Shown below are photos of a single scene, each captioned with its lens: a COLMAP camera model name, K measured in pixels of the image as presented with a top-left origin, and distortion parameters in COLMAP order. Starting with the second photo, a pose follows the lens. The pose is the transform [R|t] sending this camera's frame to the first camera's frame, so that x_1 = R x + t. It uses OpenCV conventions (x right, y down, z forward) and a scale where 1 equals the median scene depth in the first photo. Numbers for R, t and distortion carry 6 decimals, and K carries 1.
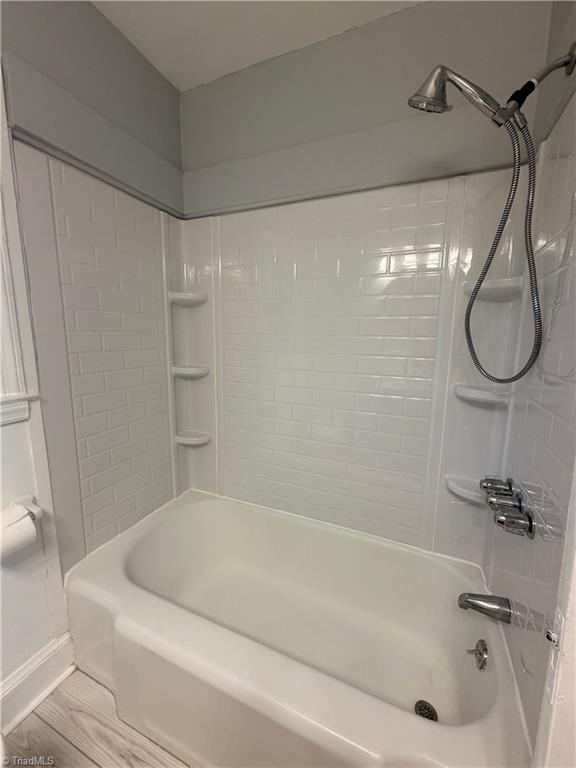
lens RADIAL K [[305.8, 0, 288.3], [0, 305.8, 382.8], [0, 0, 1]] dist [-0.000759, 0.000884]
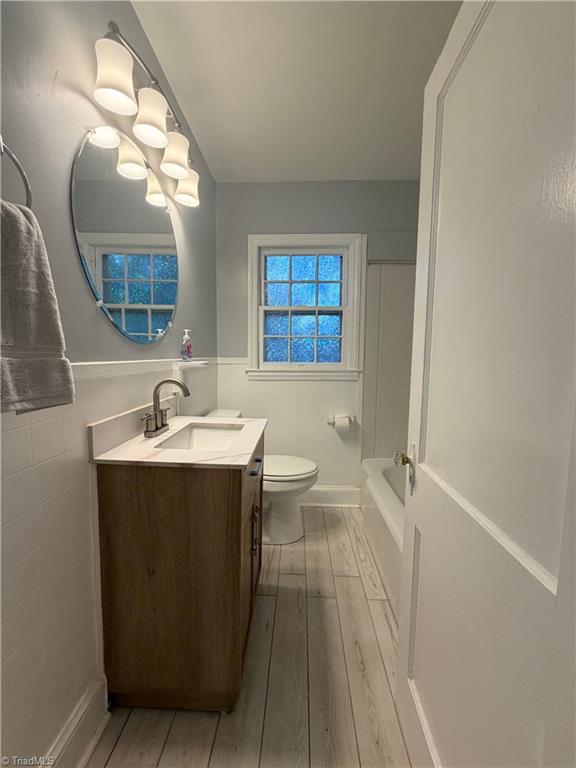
lens RADIAL K [[305.8, 0, 290.8], [0, 305.8, 382.7], [0, 0, 1]] dist [-0.000759, 0.000884]
pose [[0.373792, 0.079443, -0.924104, 1.076498], [-0.146582, 0.988864, 0.025719, 0.145685], [0.915857, 0.125843, 0.381274, -0.339474]]
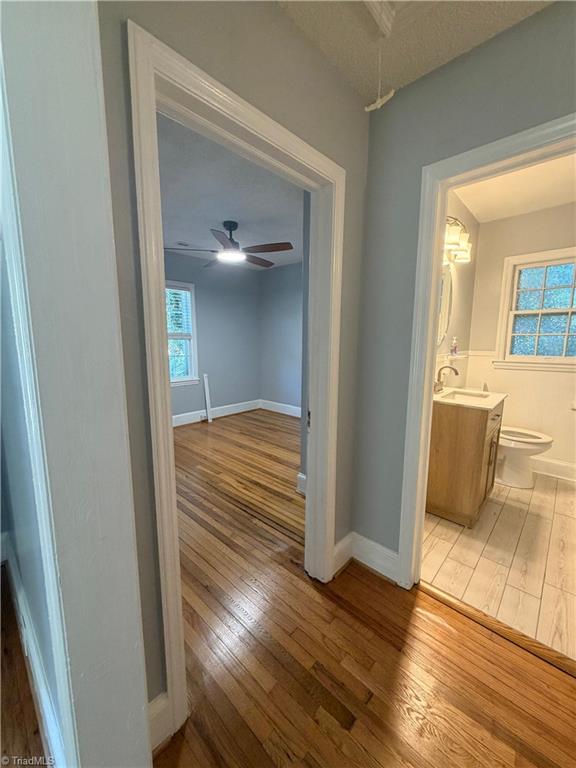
lens RADIAL K [[305.8, 0, 284.2], [0, 305.8, 382.5], [0, 0, 1]] dist [-0.000759, 0.000884]
pose [[-0.339387, 0.128646, -0.931808, 2.379394], [-0.143690, 0.971888, 0.186514, 0.101947], [0.929607, 0.197192, -0.311361, -0.718376]]
